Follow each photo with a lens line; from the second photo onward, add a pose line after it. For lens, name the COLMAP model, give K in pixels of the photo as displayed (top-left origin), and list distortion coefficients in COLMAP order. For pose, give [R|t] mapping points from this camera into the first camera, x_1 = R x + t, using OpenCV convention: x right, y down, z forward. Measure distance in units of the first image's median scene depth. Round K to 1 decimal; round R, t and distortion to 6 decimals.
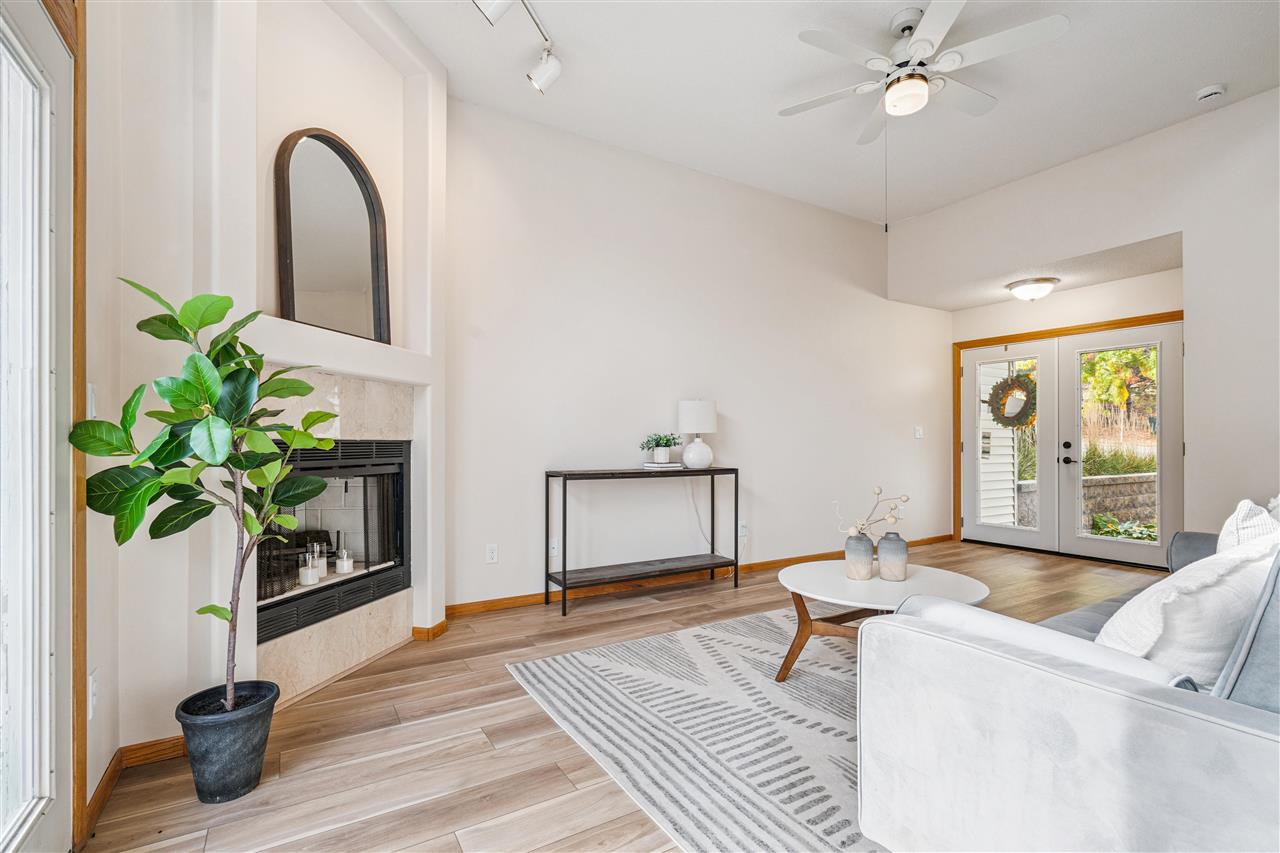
lens RADIAL K [[591.6, 0, 640.0], [0, 591.6, 426.5], [0, 0, 1]] dist [-0.000184, 0.000464]
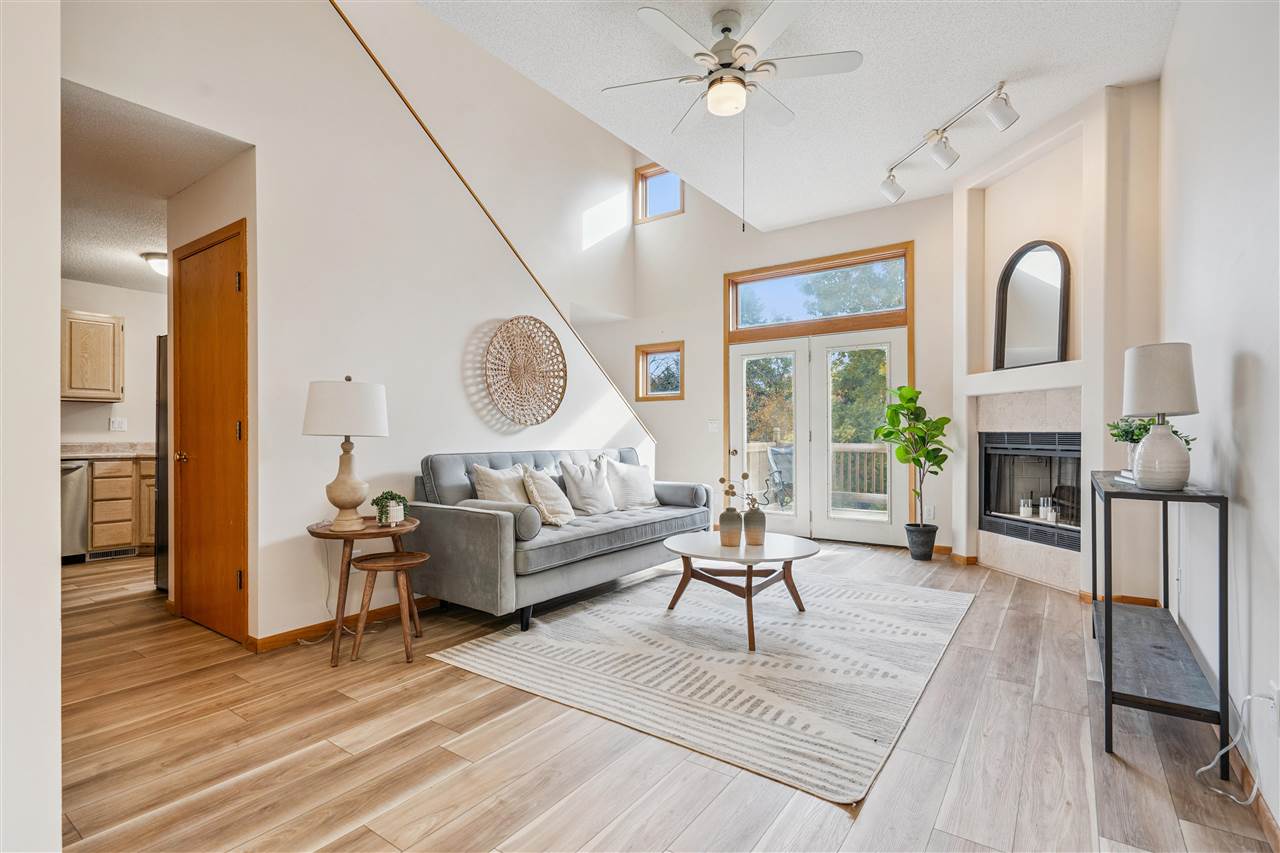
lens RADIAL K [[591.6, 0, 640.0], [0, 591.6, 426.5], [0, 0, 1]] dist [-0.000184, 0.000464]
pose [[-0.917104, -0.000961, -0.398646, 0.908062], [0.013273, 0.999369, -0.032944, 0.039114], [0.398426, -0.035504, -0.916513, 1.713472]]
